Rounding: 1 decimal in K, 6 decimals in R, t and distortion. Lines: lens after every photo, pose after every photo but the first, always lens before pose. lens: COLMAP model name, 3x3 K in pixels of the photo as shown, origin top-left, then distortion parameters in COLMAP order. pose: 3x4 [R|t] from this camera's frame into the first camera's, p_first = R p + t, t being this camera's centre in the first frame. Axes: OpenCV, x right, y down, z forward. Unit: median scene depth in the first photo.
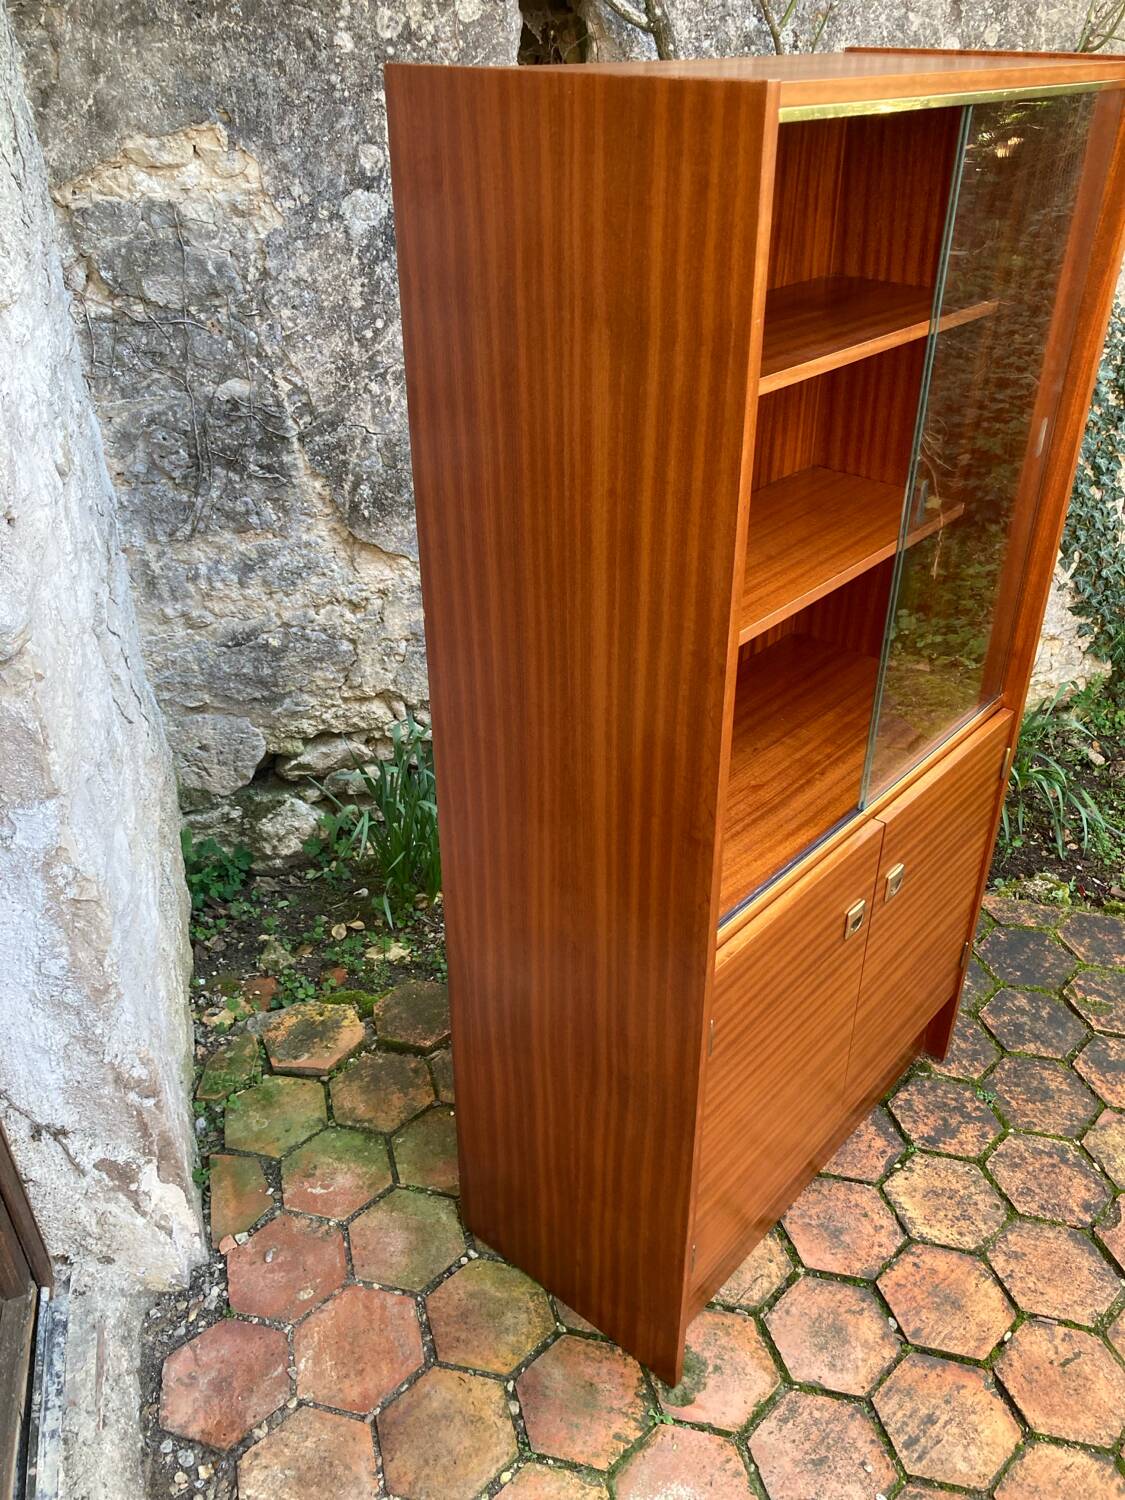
lens RADIAL K [[1229.9, 0, 577.5], [0, 1229.9, 748.4], [0, 0, 1]] dist [0.018070, -0.008817]
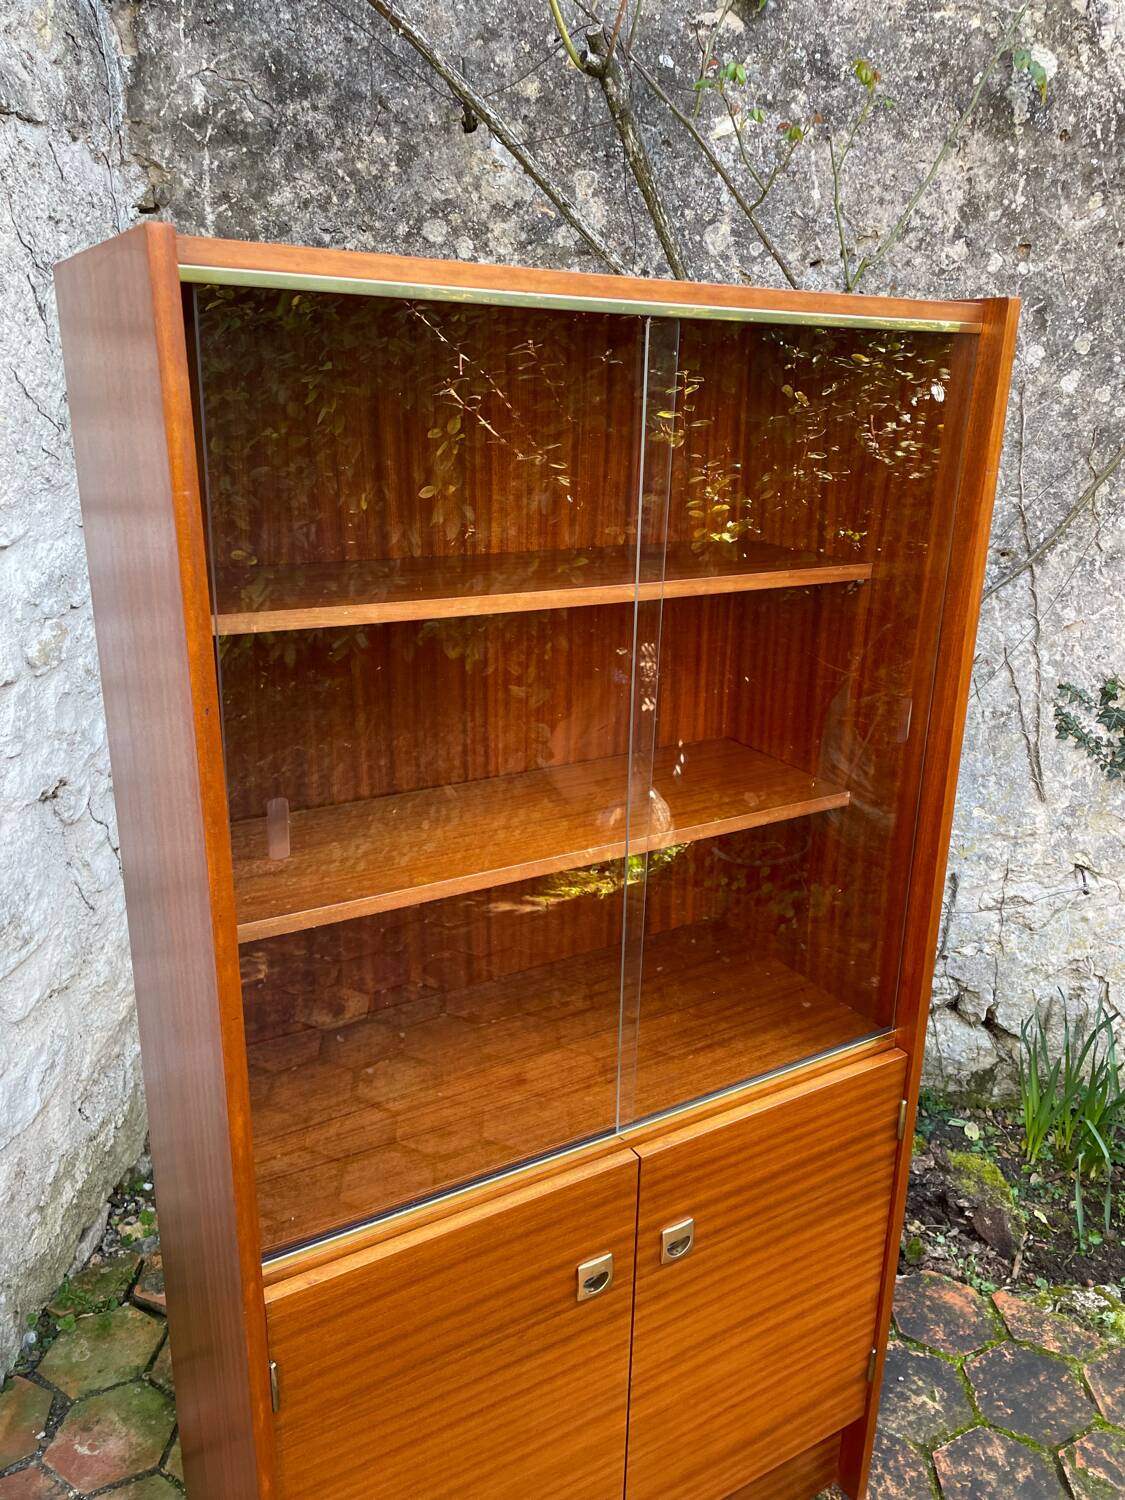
lens RADIAL K [[1123.7, 0, 577.2], [0, 1123.7, 742.9], [0, 0, 1]] dist [0.095625, -0.117215]
pose [[0.949543, 0.112231, -0.292868, 0.319909], [-0.177513, 0.962137, -0.206834, -0.031209], [0.258566, 0.248386, 0.933514, 0.182344]]
